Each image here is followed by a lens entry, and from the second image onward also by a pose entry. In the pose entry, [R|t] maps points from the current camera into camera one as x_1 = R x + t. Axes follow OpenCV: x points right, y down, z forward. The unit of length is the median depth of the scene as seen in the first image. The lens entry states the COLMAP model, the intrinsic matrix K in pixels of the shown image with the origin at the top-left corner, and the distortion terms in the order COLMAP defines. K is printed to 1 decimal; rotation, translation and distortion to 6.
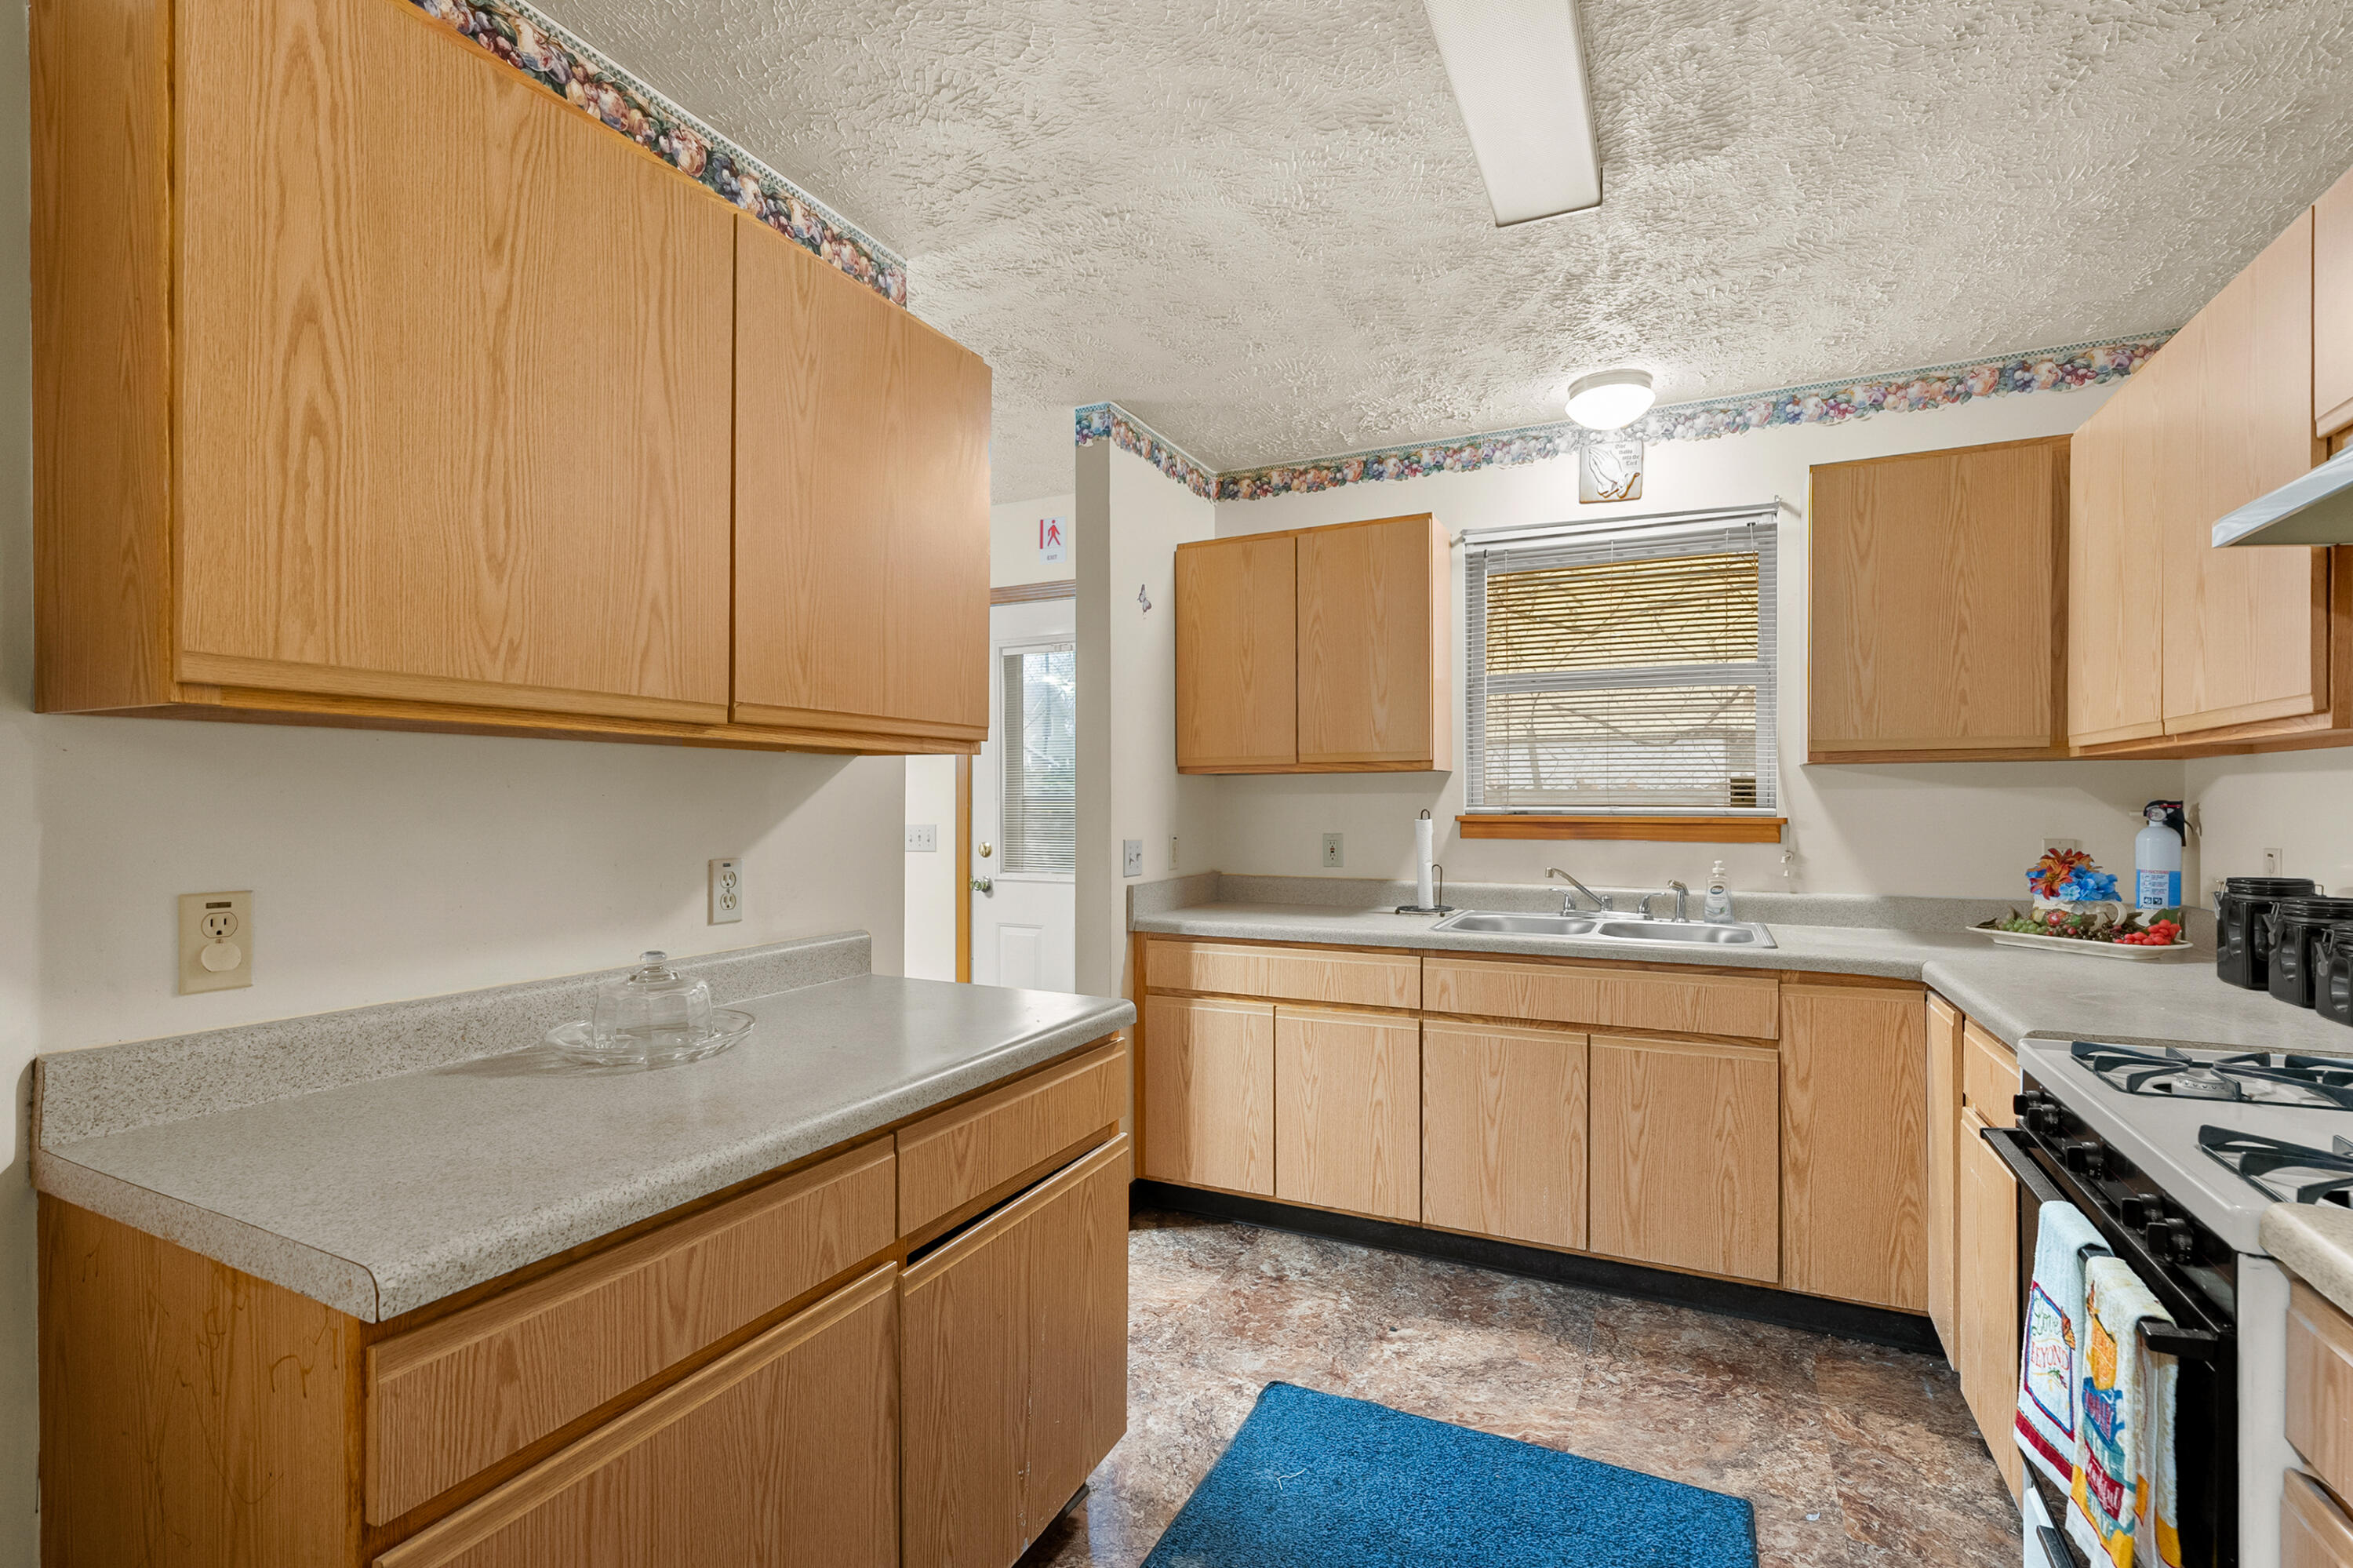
lens RADIAL K [[1060.7, 0, 1169.7], [0, 1060.7, 794.7], [0, 0, 1]] dist [-0.003174, -0.000200]
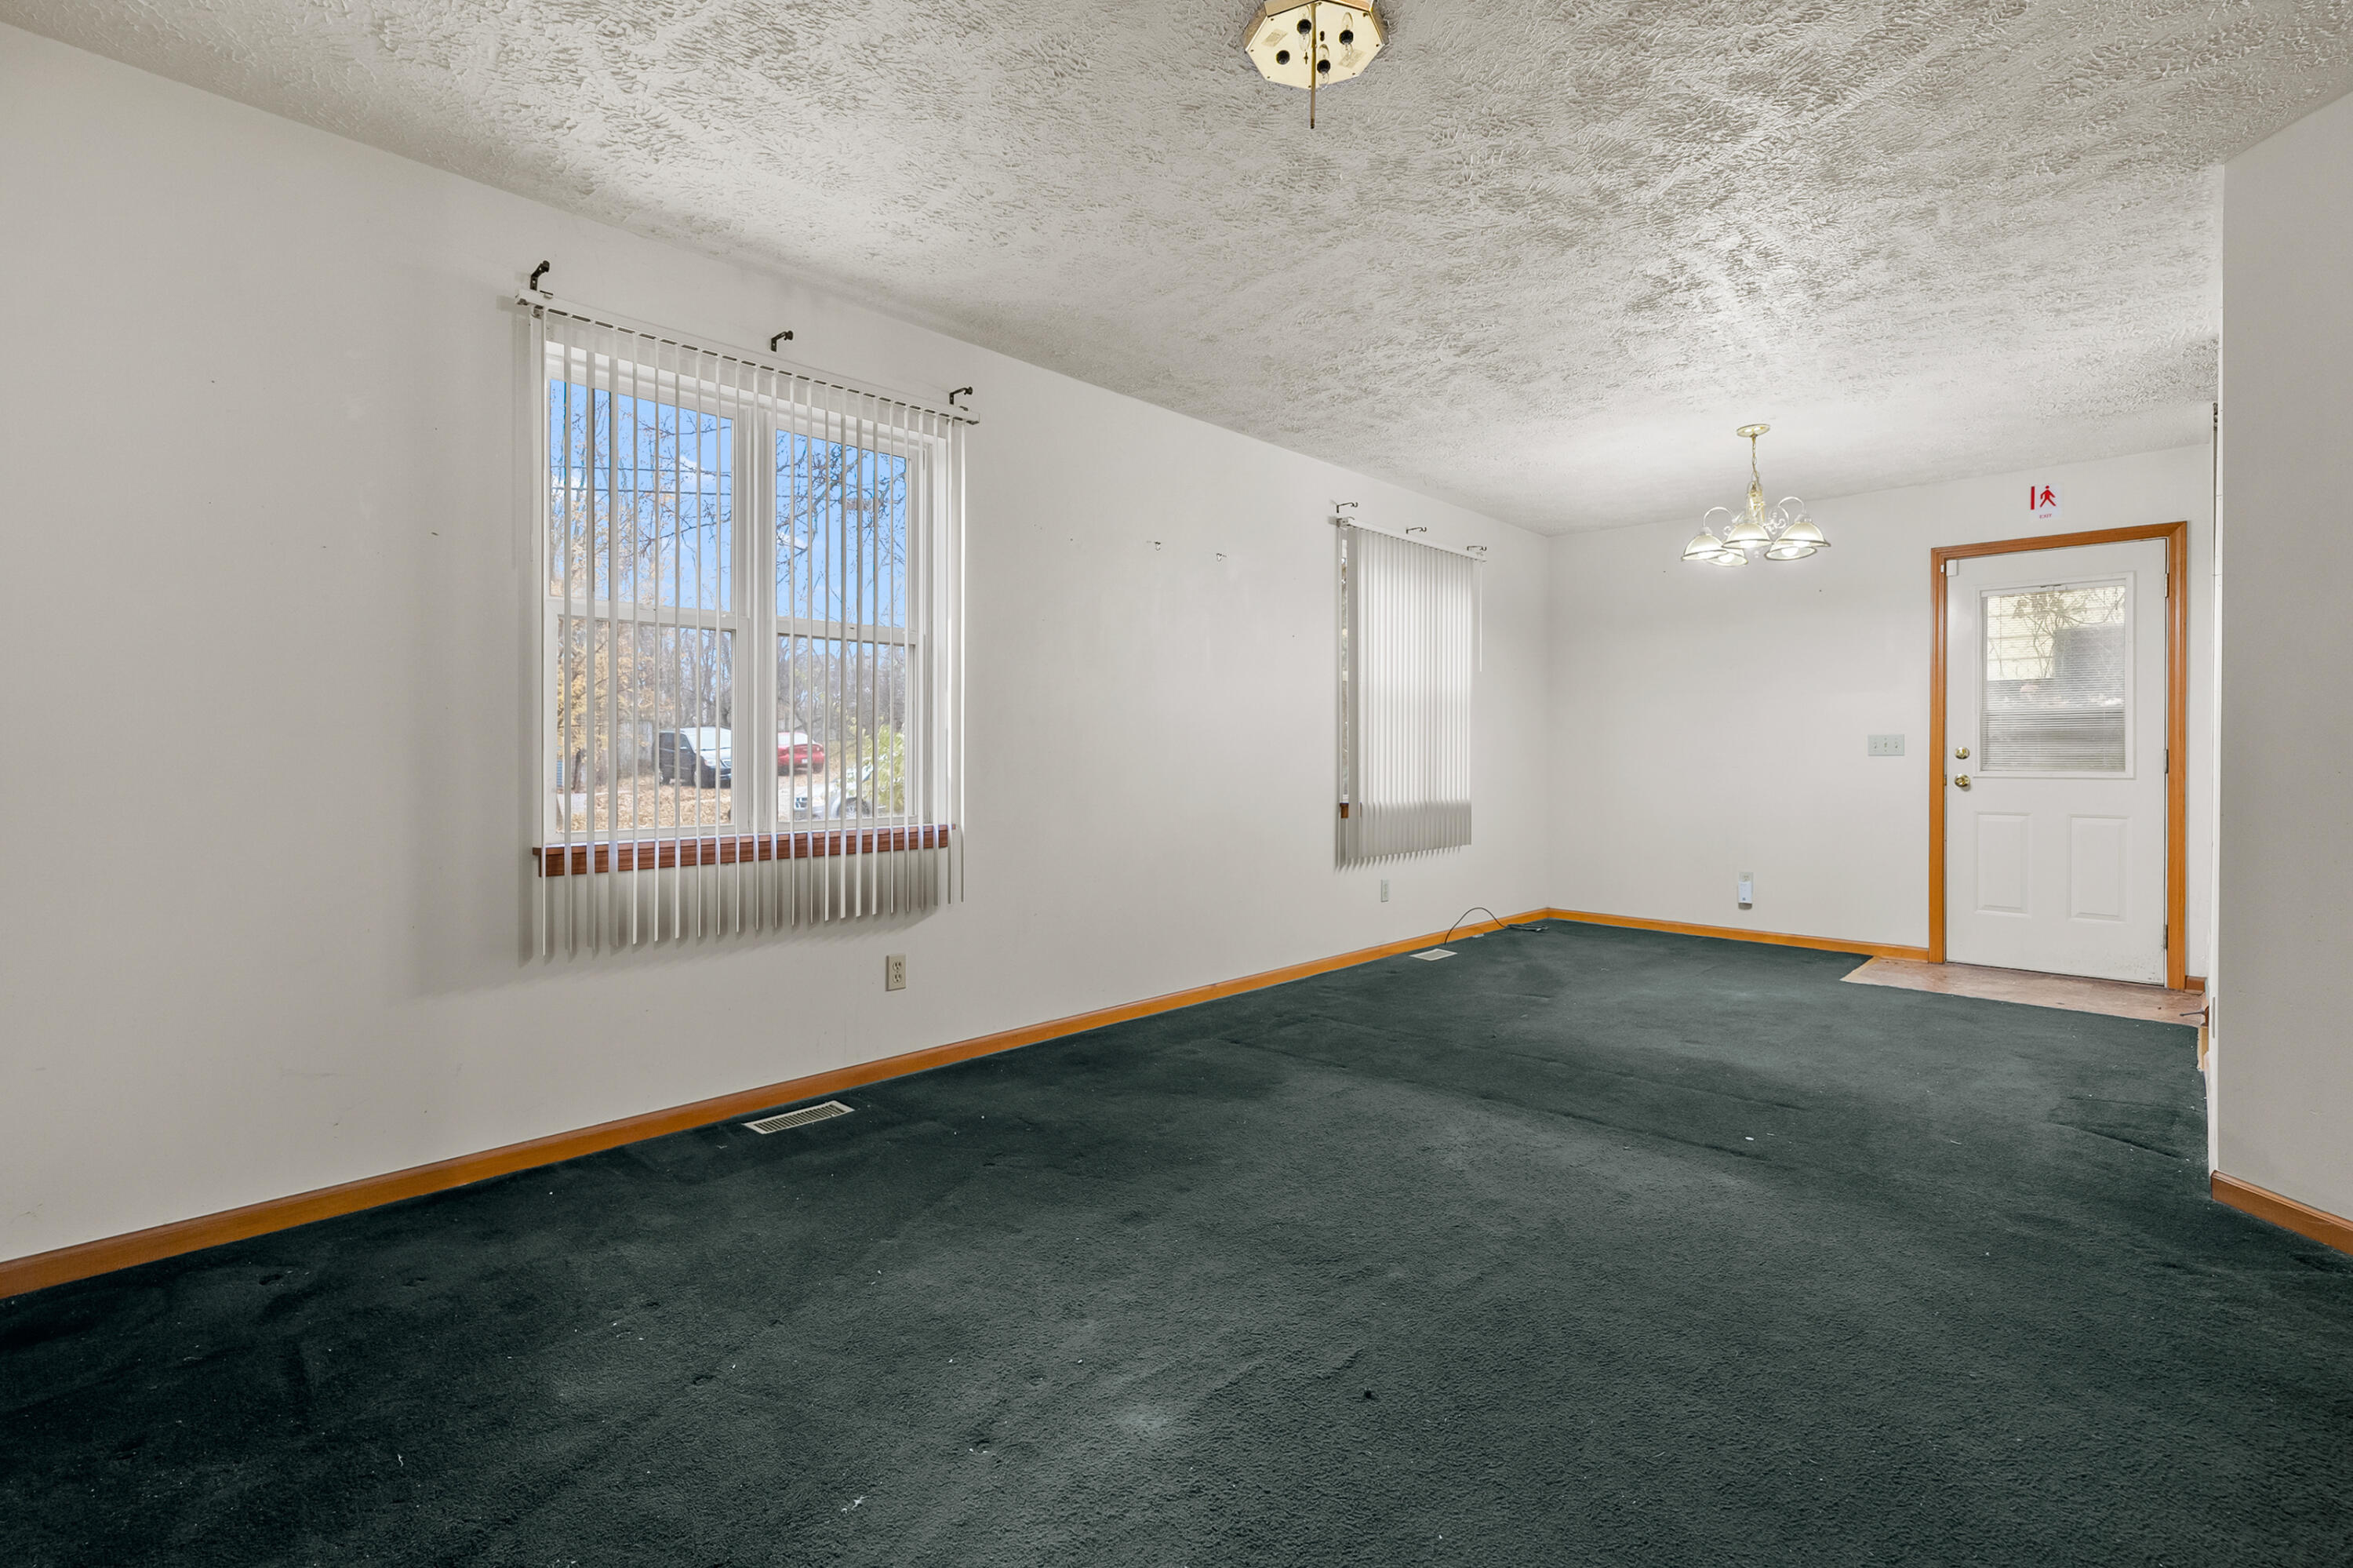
lens RADIAL K [[1071.8, 0, 1170.5], [0, 1071.8, 754.2], [0, 0, 1]] dist [0.001310, 0.000455]
pose [[0.953345, 0.004103, -0.301854, -1.000911], [-0.003169, 0.999989, 0.003584, 0.075582], [0.301866, -0.002461, 0.953347, -0.716659]]
